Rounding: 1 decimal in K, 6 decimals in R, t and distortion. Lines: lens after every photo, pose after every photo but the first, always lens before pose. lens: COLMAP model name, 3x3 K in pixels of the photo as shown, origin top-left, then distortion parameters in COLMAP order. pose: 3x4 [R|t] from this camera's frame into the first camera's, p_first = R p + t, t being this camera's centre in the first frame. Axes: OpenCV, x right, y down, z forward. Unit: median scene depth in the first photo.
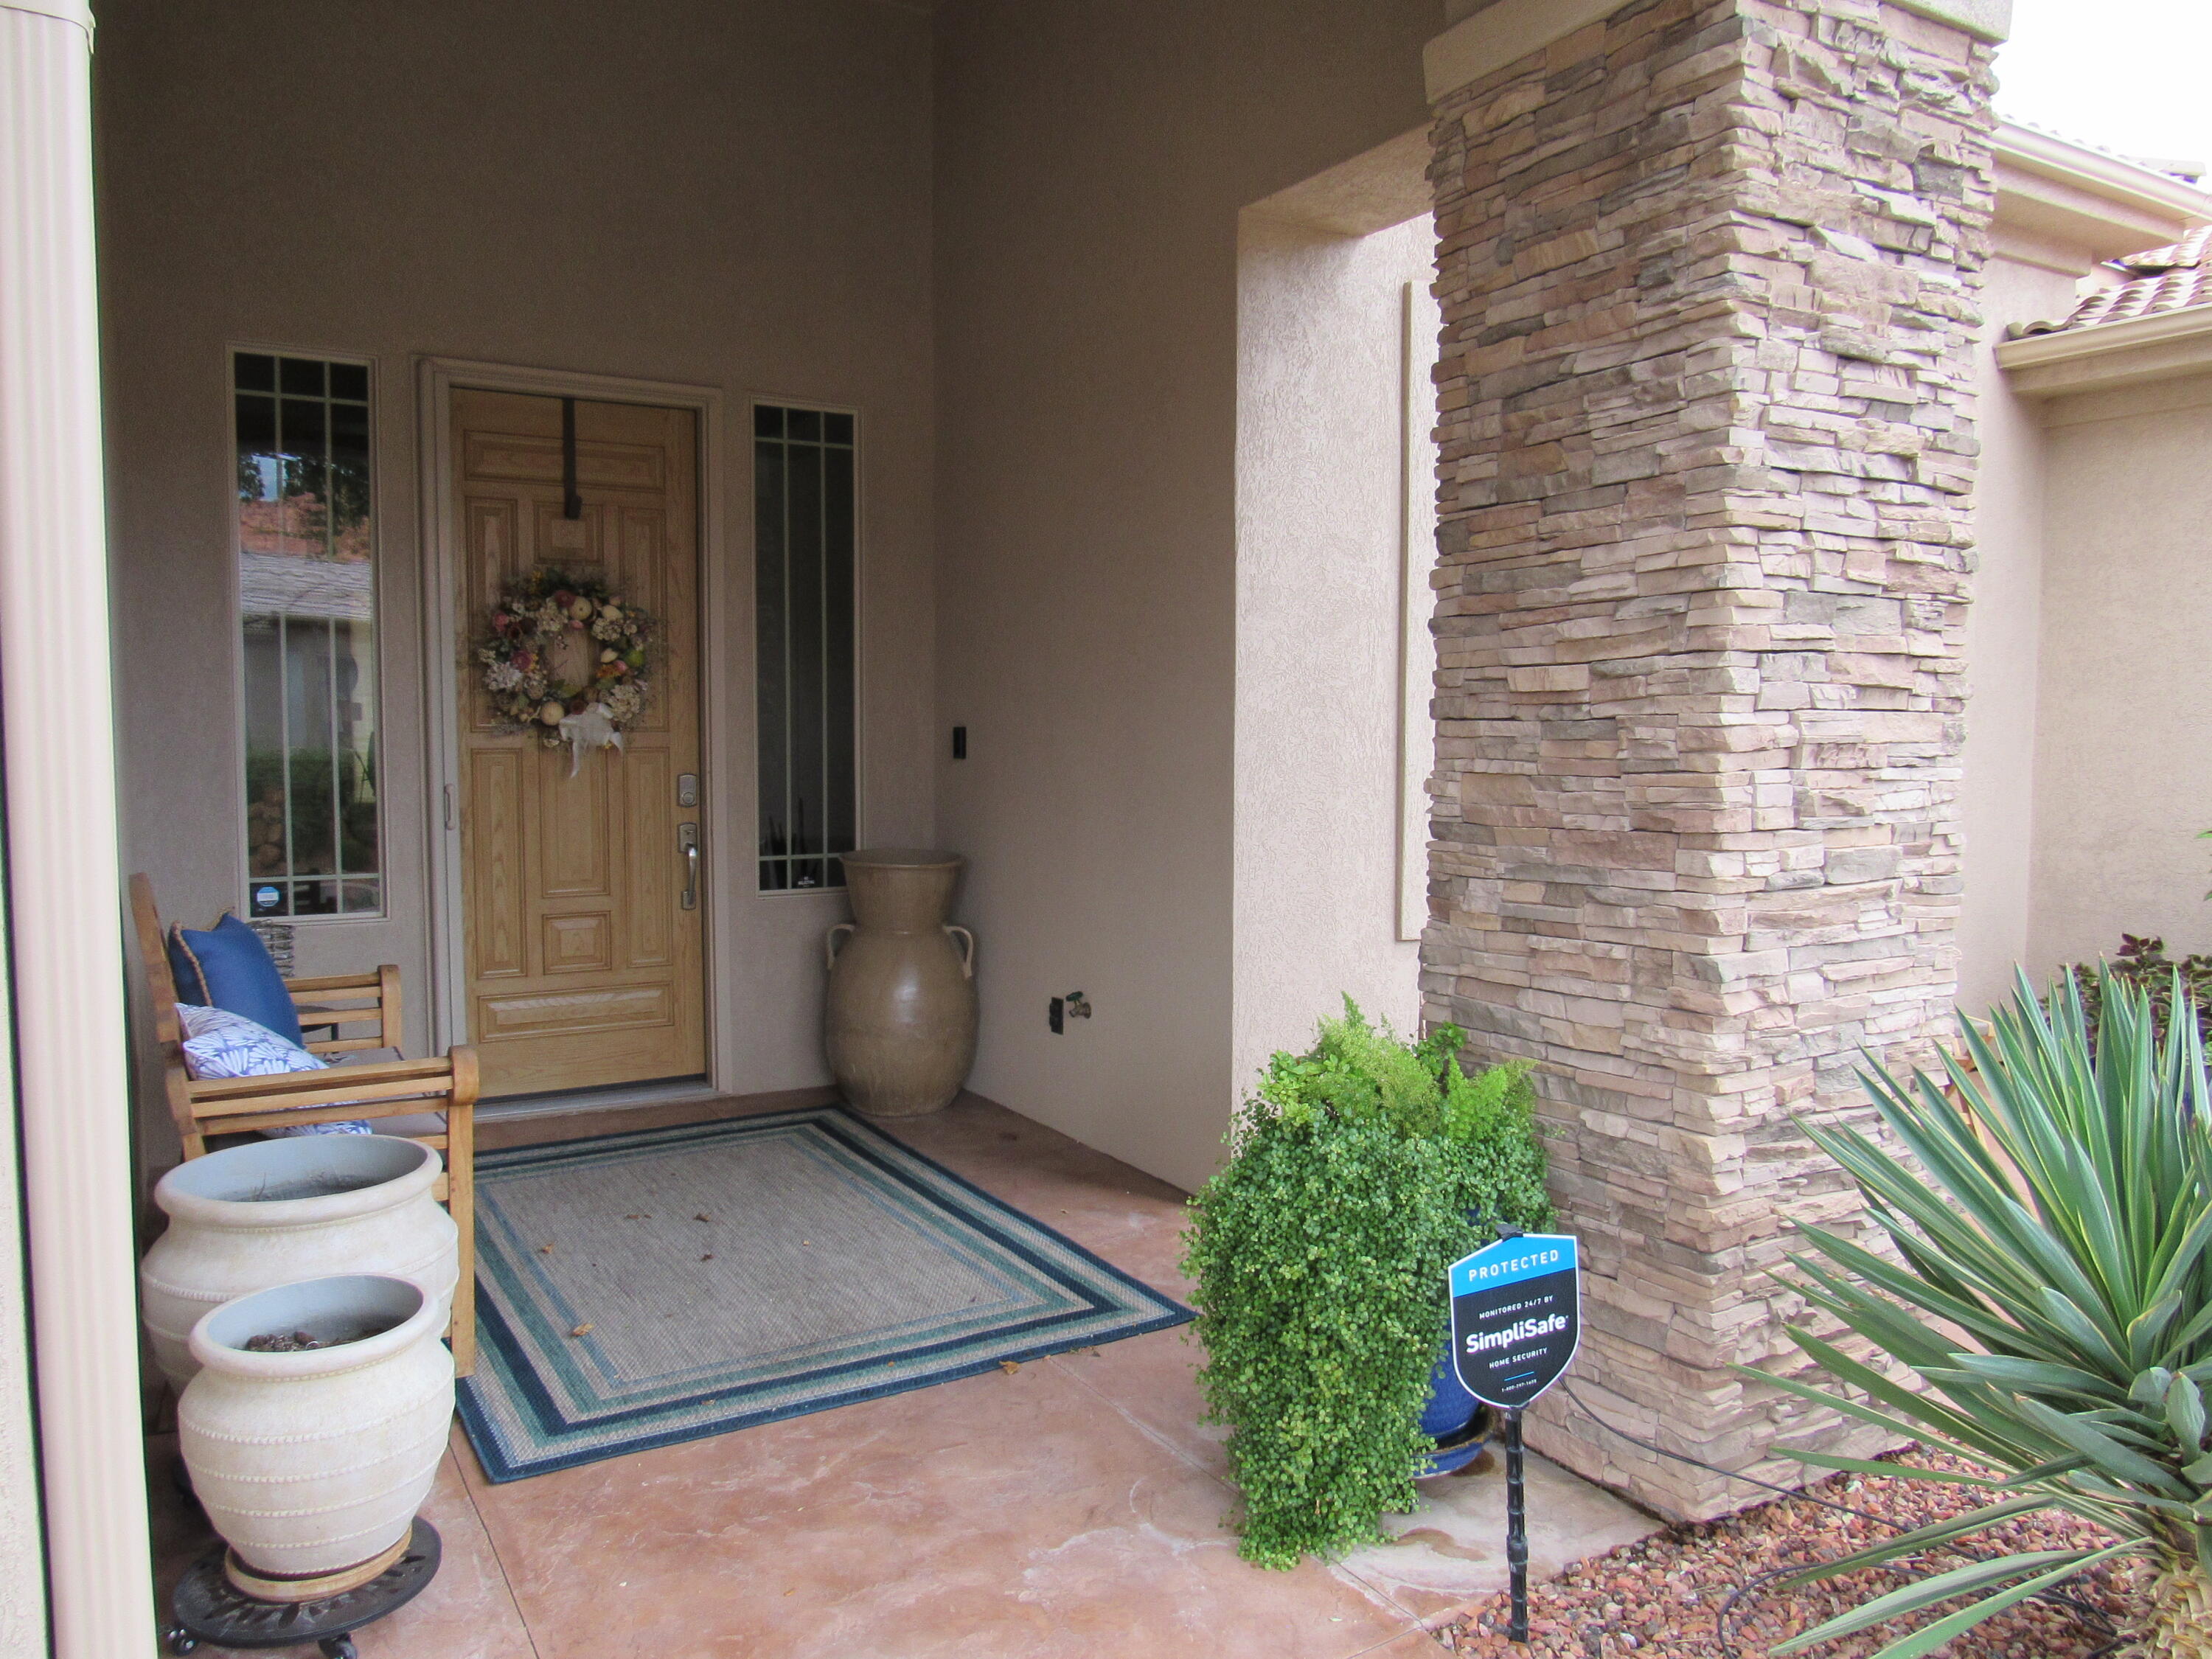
lens RADIAL K [[1574.8, 0, 1106.0], [0, 1574.8, 822.0], [0, 0, 1]] dist [-0.025508, 0.005480]
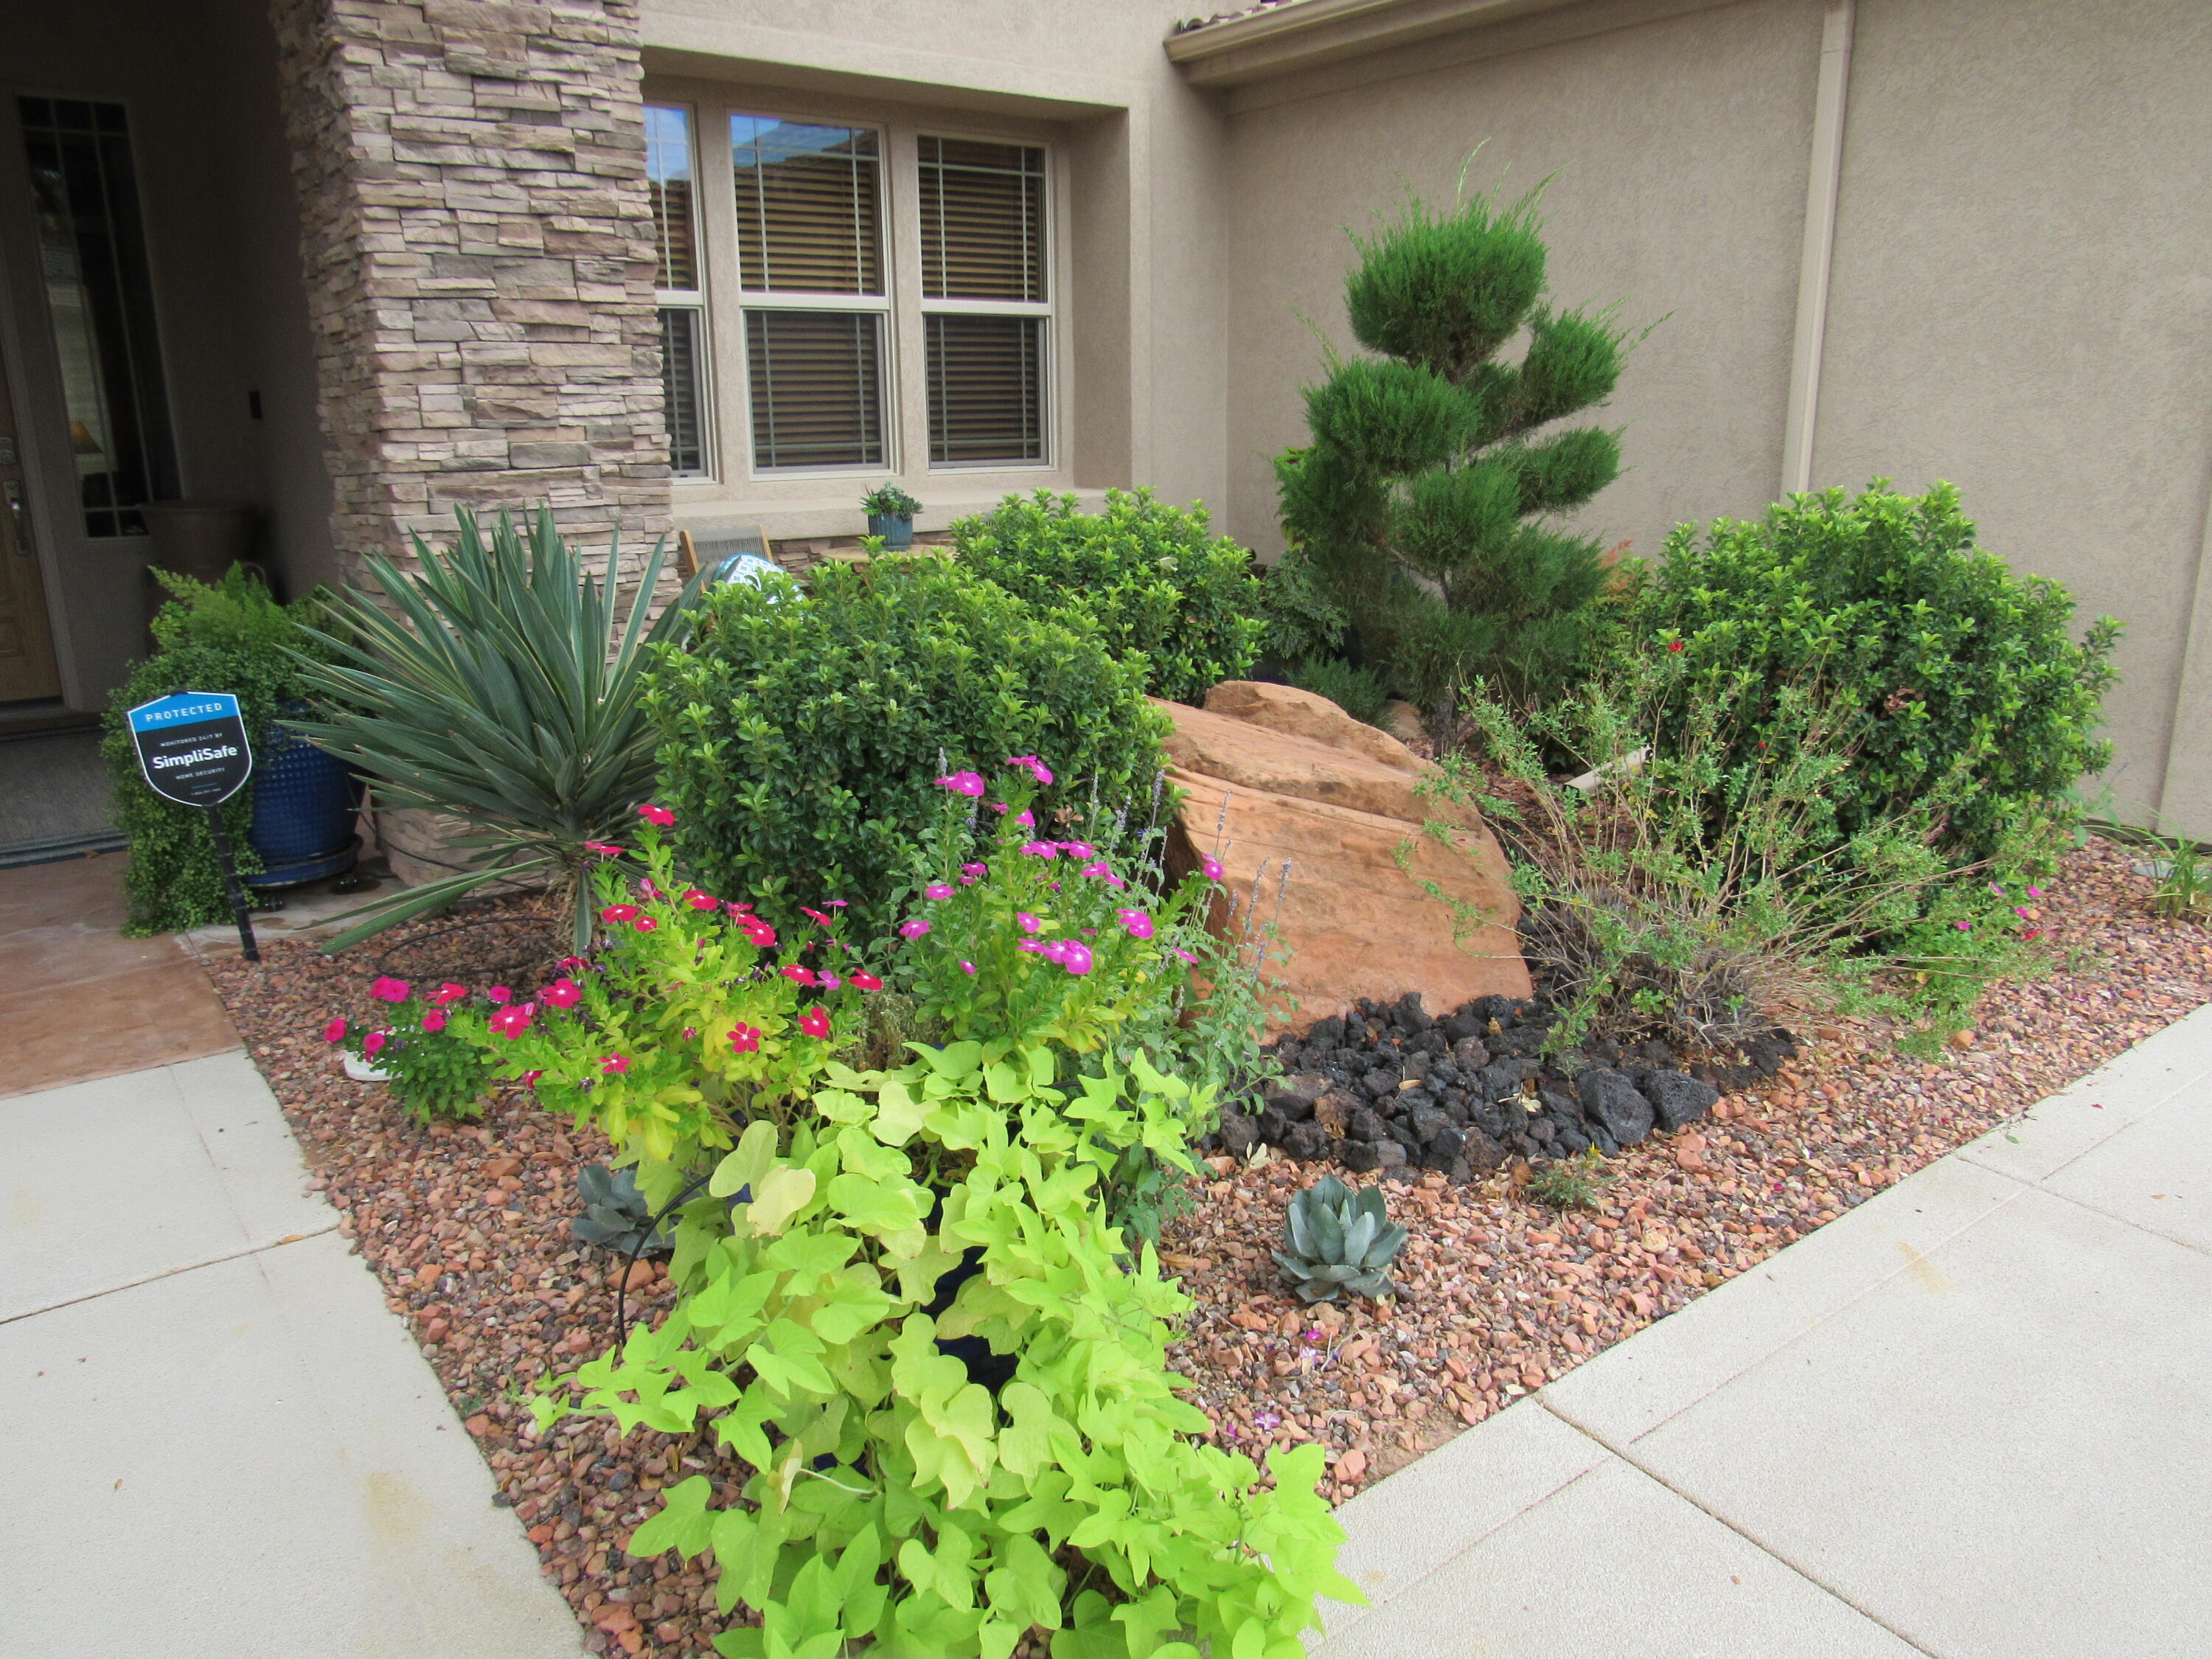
lens RADIAL K [[1574.8, 0, 1104.4], [0, 1574.8, 823.1], [0, 0, 1]] dist [-0.025508, 0.005480]
pose [[0.994212, -0.038295, 0.100381, 0.843494], [0.018814, 0.981937, 0.188270, 0.099248], [-0.105778, -0.185292, 0.976974, -0.517598]]
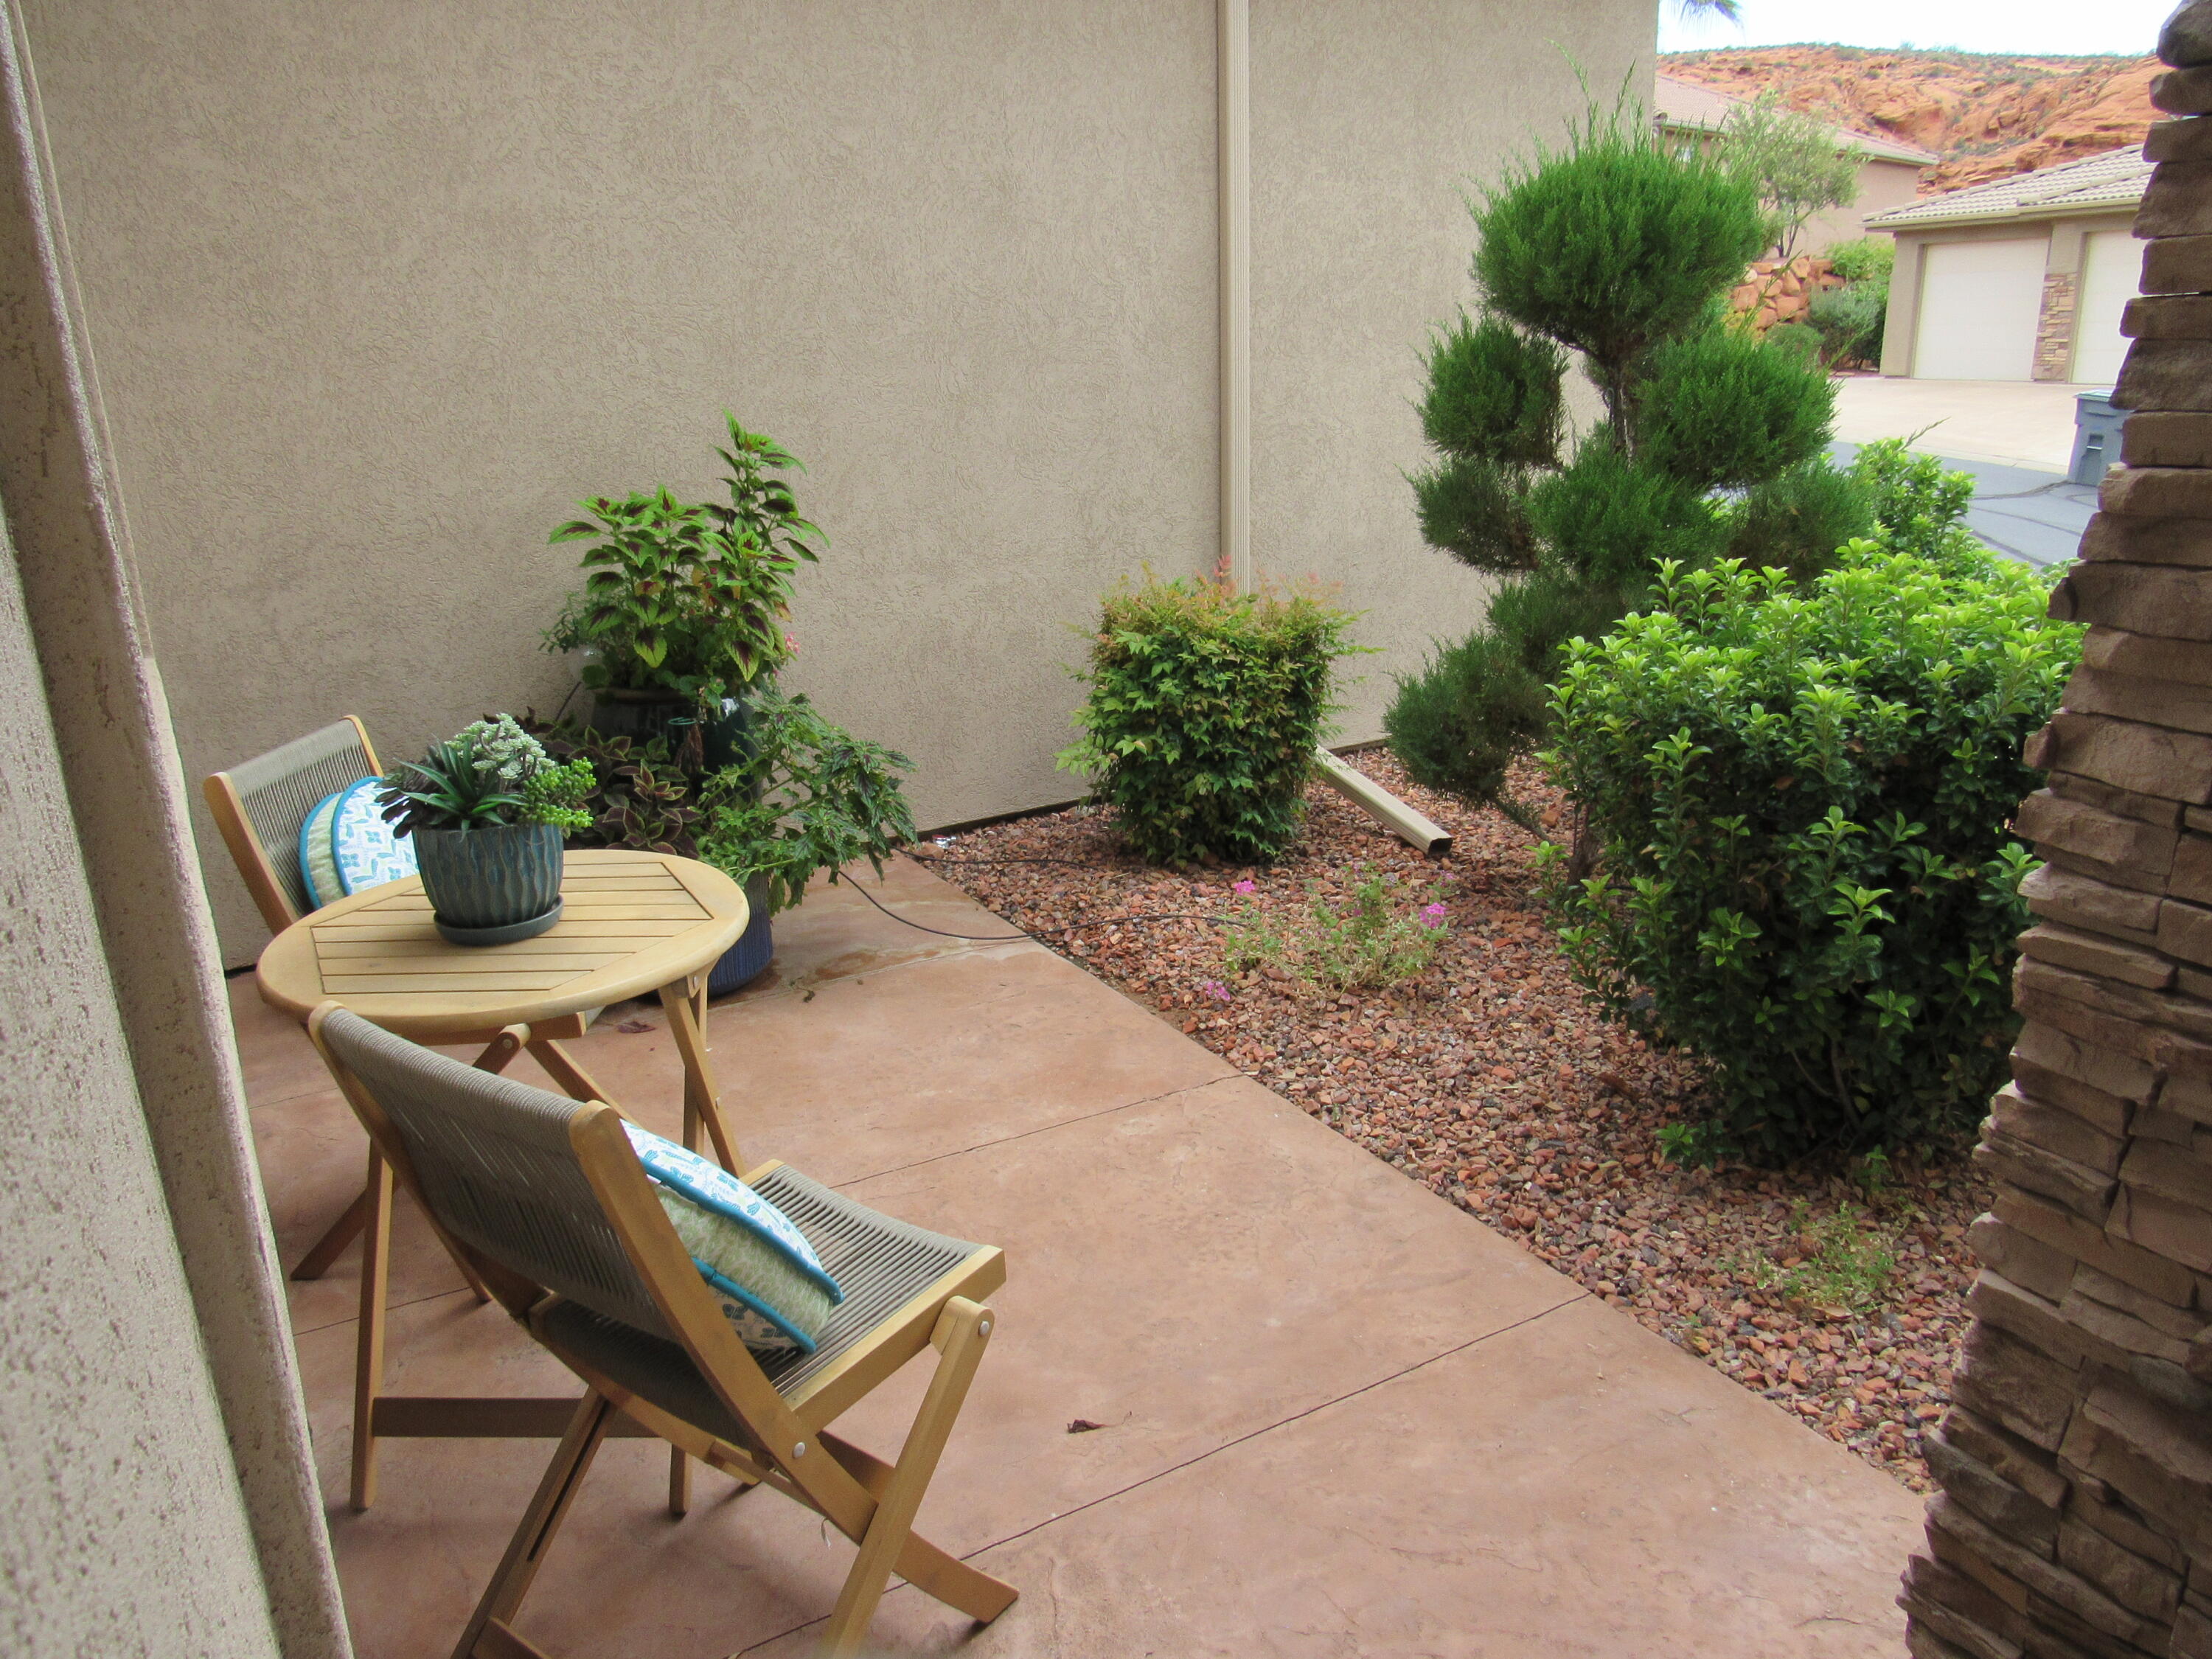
lens RADIAL K [[1574.8, 0, 1106.4], [0, 1574.8, 825.9], [0, 0, 1]] dist [-0.025508, 0.005480]
pose [[-0.018514, -0.294806, 0.955378, 0.100417], [0.101388, 0.950062, 0.295130, -0.088334], [-0.994675, 0.102328, 0.012300, 1.525608]]
